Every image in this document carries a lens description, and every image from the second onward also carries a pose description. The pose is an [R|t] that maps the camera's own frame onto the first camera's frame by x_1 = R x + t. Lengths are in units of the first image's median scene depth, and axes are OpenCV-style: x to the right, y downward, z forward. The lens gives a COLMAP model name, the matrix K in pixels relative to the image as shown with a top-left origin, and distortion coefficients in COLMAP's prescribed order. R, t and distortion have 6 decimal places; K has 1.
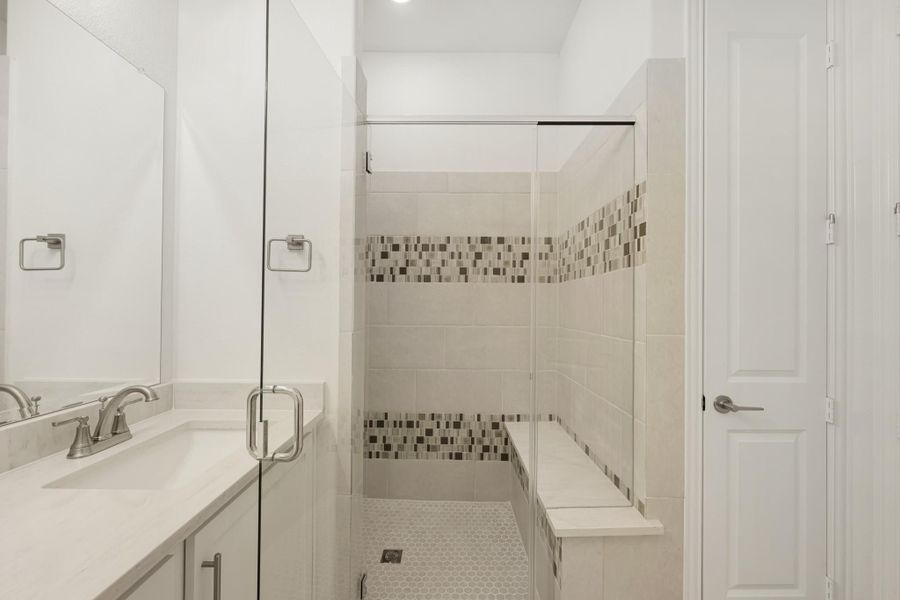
lens RADIAL K [[354.1, 0, 450.5], [0, 354.1, 302.5], [0, 0, 1]] dist [-0.001598, -0.000058]
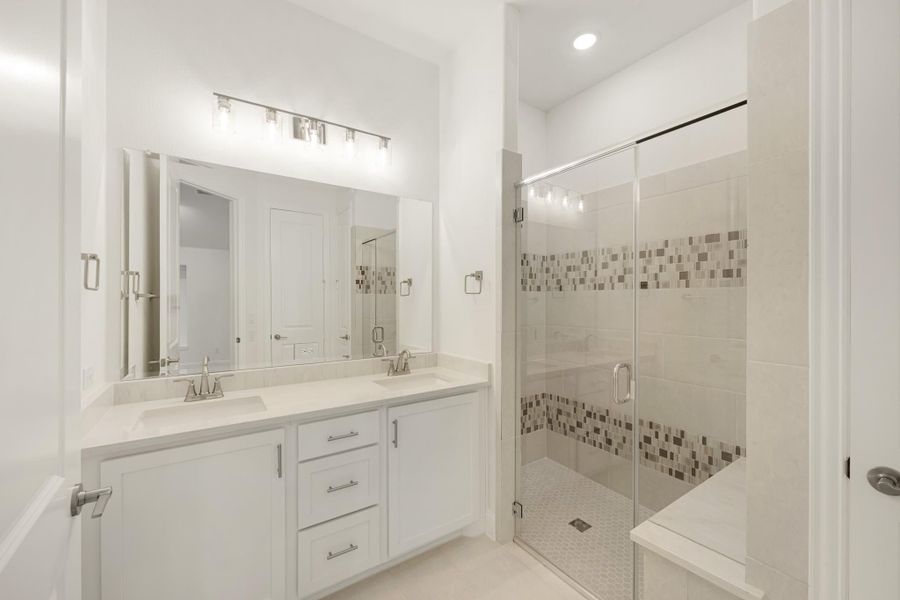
lens RADIAL K [[354.1, 0, 446.0], [0, 354.1, 301.6], [0, 0, 1]] dist [-0.001598, -0.000058]
pose [[0.561836, -0.004971, -0.827234, 0.447232], [0.010336, 0.999946, 0.001010, -0.028589], [0.827184, -0.009118, 0.561857, -0.023334]]
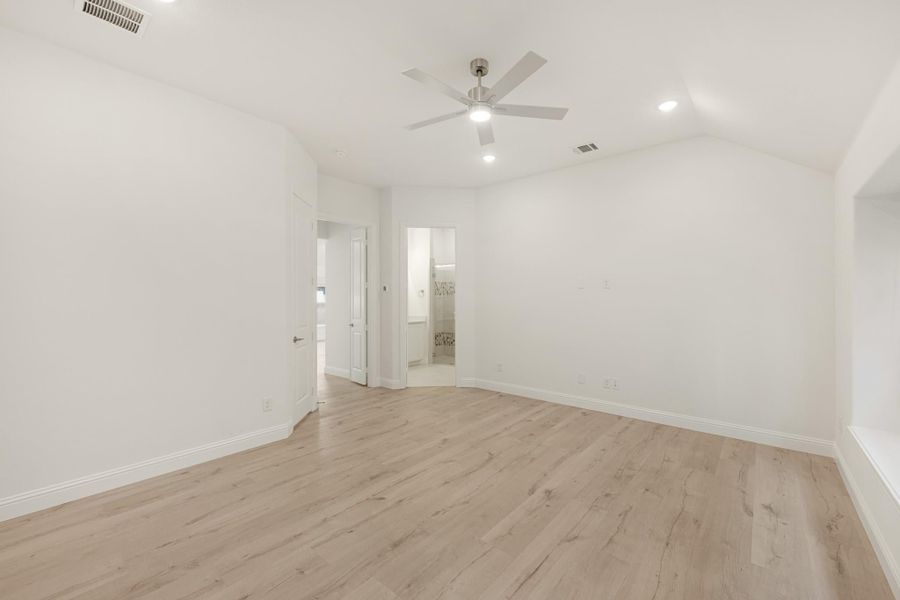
lens RADIAL K [[354.1, 0, 448.7], [0, 354.1, 300.2], [0, 0, 1]] dist [-0.001598, -0.000058]
pose [[0.755608, -0.005212, -0.655004, 1.953688], [0.011350, 0.999922, 0.005137, -0.026856], [0.654926, -0.011316, 0.755608, -1.644440]]
